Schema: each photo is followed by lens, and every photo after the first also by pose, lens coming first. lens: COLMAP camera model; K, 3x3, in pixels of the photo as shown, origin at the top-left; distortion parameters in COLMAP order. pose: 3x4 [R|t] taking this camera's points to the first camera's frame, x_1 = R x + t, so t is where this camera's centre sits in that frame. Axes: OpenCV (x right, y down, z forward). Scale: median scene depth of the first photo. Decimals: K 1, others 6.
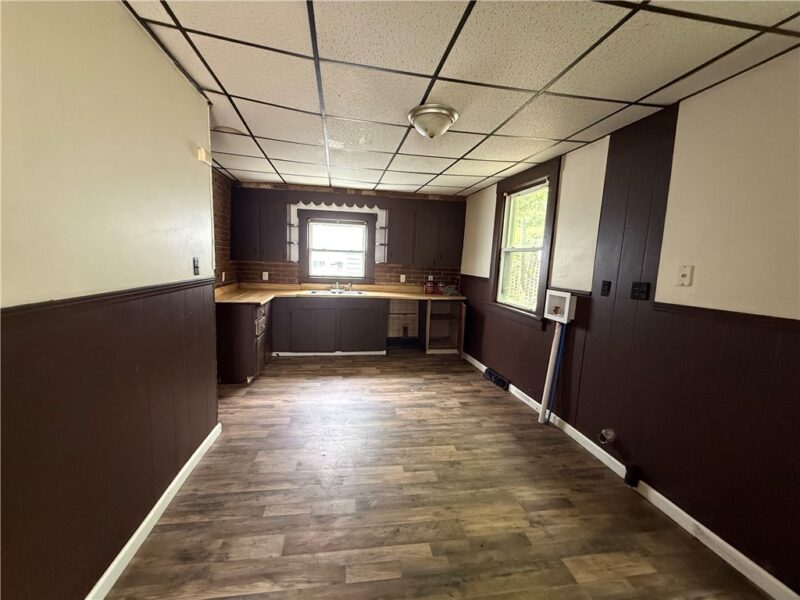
lens RADIAL K [[317.8, 0, 395.7], [0, 317.8, 300.5], [0, 0, 1]] dist [-0.000091, -0.000019]
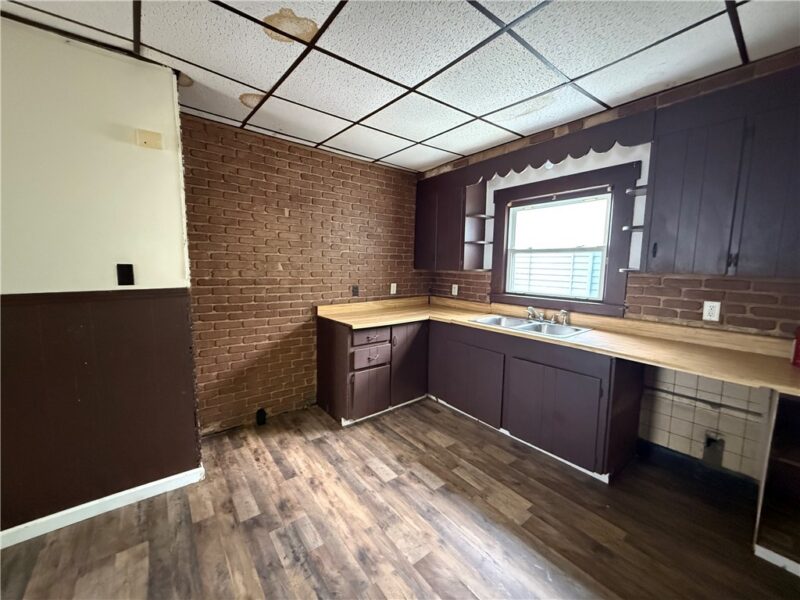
lens RADIAL K [[317.8, 0, 399.8], [0, 317.8, 299.5], [0, 0, 1]] dist [-0.000091, -0.000019]
pose [[0.479555, 0.068231, -0.874855, 0.190221], [-0.103098, 0.994449, 0.021045, -0.056600], [0.871434, 0.080104, 0.483927, 0.524749]]
